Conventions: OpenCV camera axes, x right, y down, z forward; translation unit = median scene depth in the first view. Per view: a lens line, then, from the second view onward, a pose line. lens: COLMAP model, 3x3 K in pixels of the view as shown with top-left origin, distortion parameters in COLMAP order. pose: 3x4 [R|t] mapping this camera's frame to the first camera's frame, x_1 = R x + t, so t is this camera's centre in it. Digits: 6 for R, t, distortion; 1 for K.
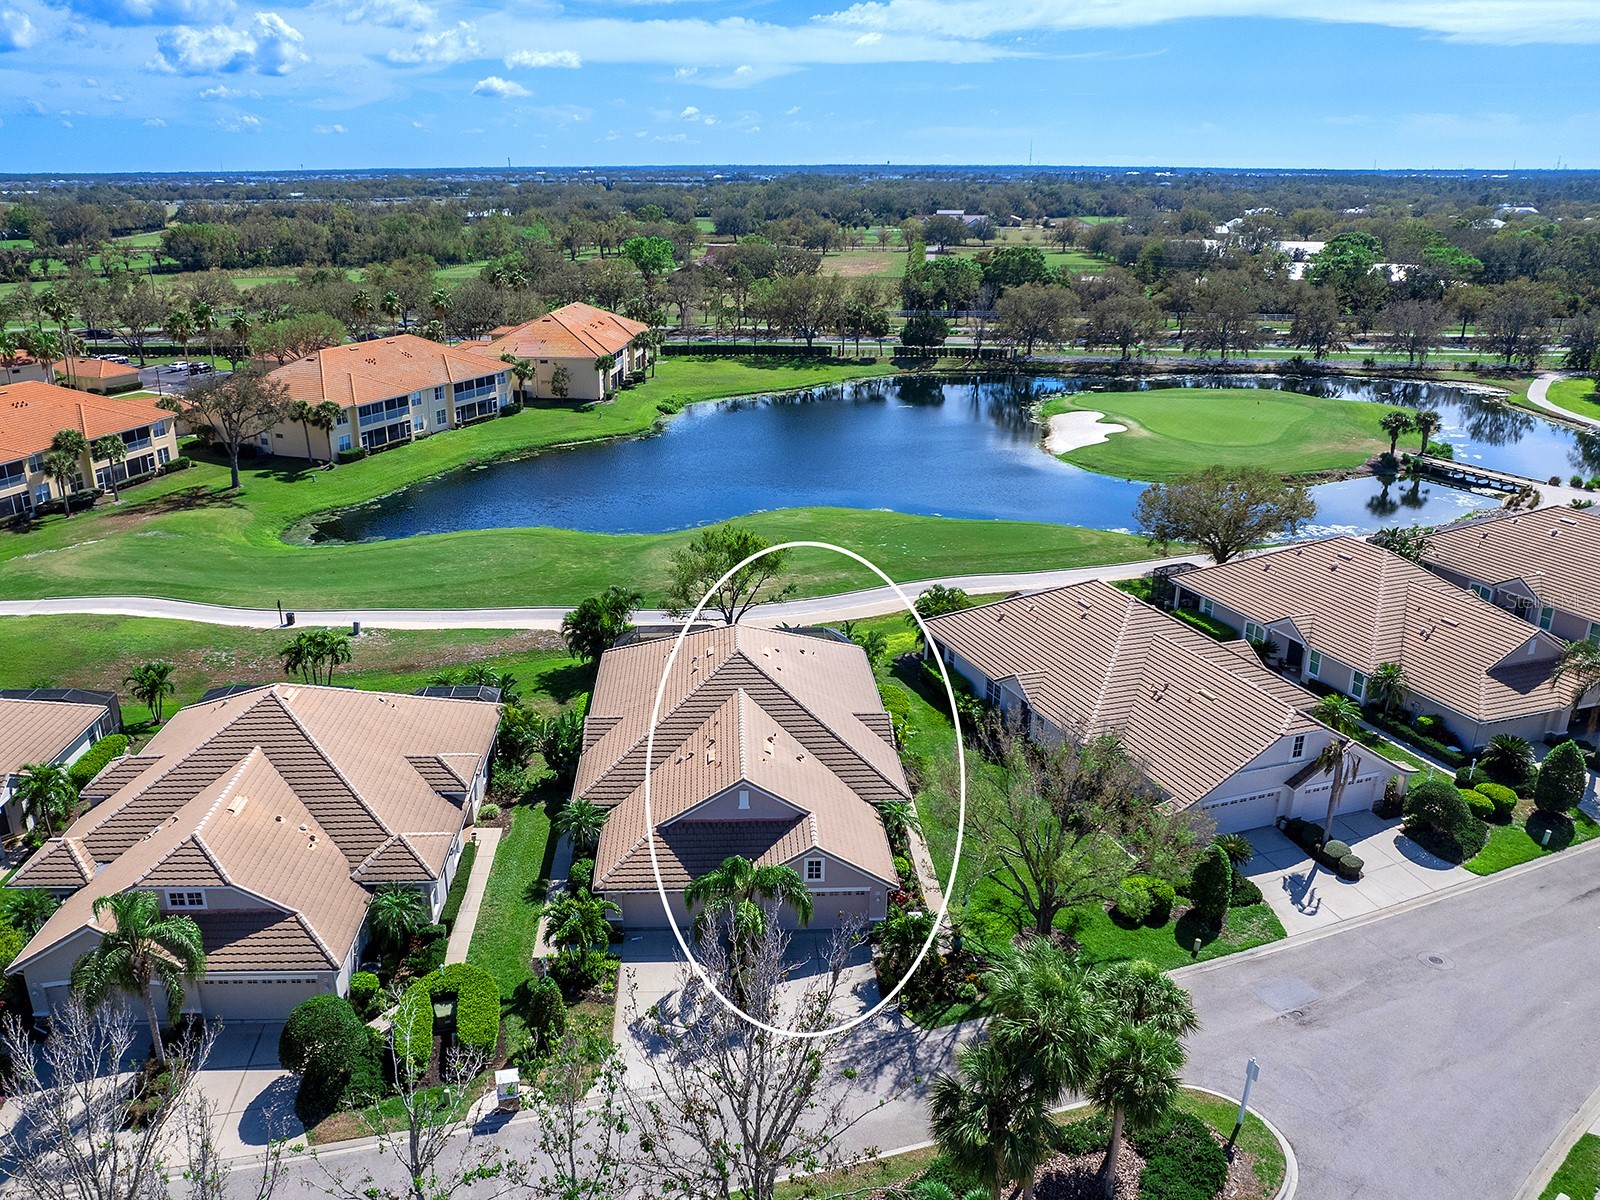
lens RADIAL K [[1255.2, 0, 738.2], [0, 1255.2, 602.1], [0, 0, 1]] dist [-0.056732, 0.029840]
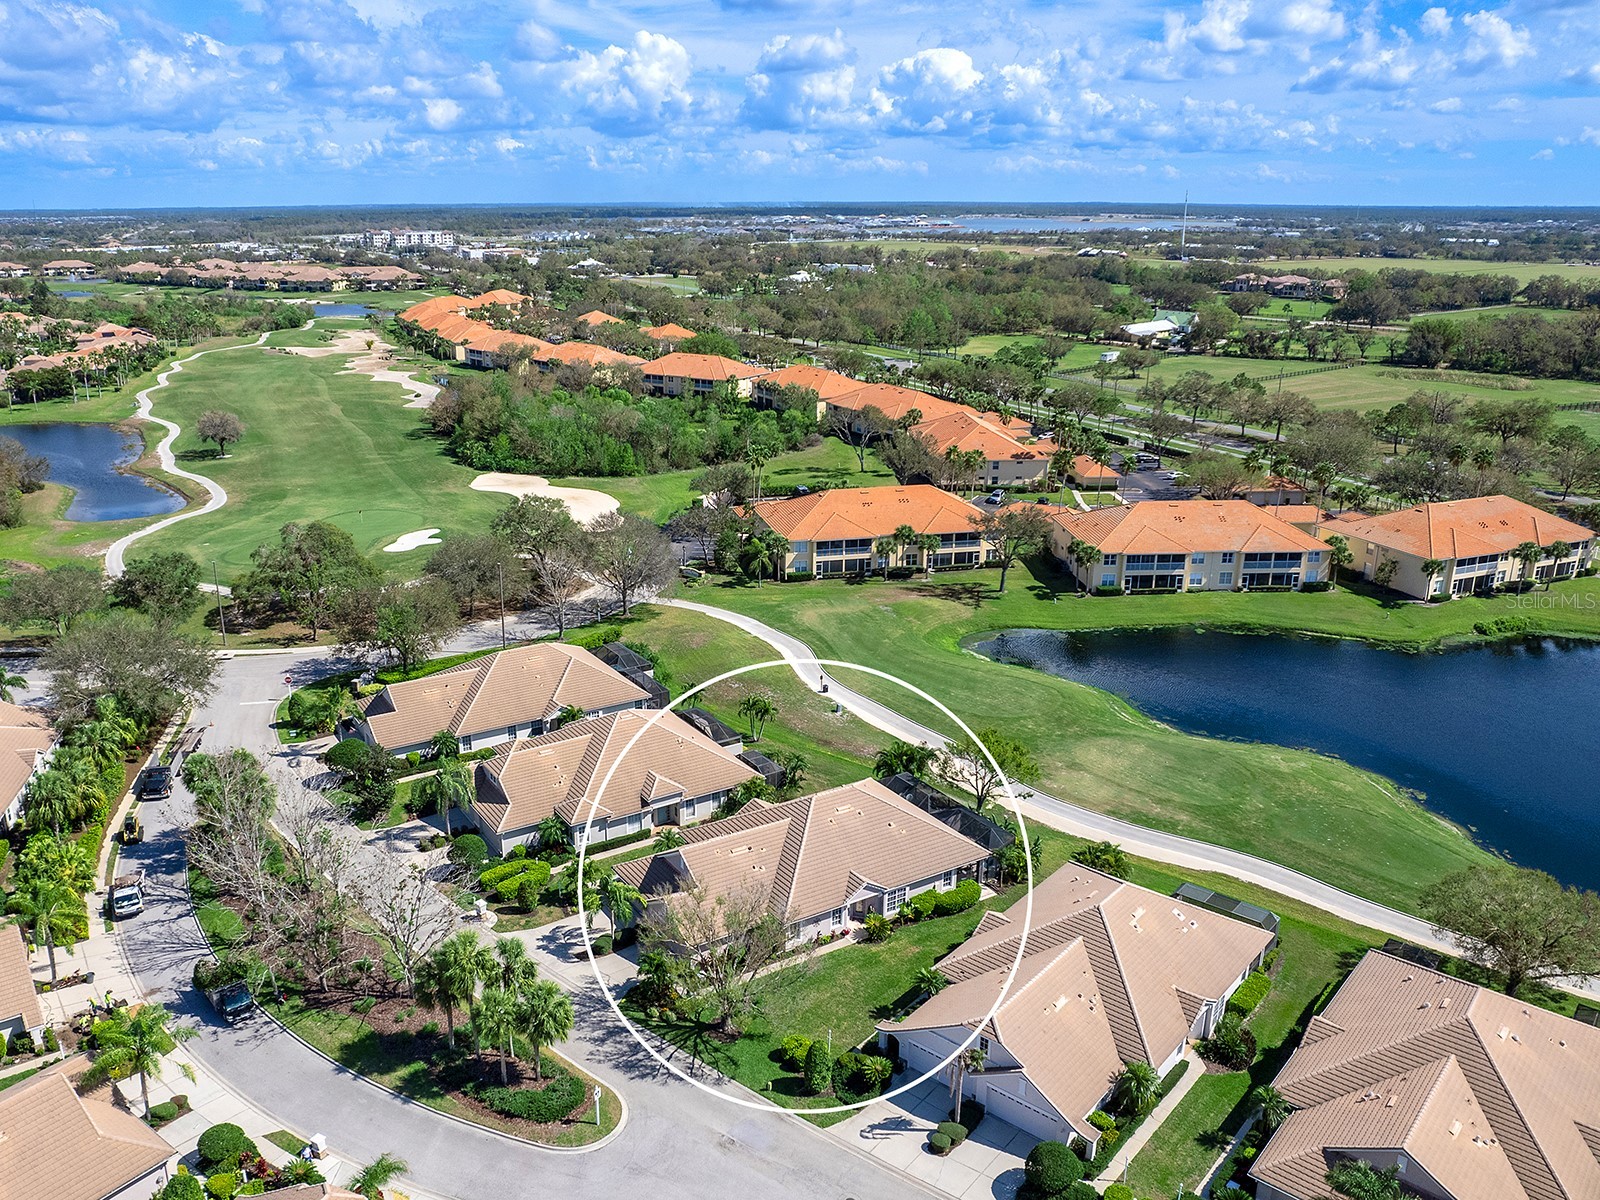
lens RADIAL K [[1255.2, 0, 738.2], [0, 1255.2, 602.1], [0, 0, 1]] dist [-0.056732, 0.029840]
pose [[0.493851, 0.269886, -0.826603, 0.712452], [-0.288661, 0.947589, 0.136929, -0.228592], [0.820235, 0.170986, 0.545874, 0.038605]]
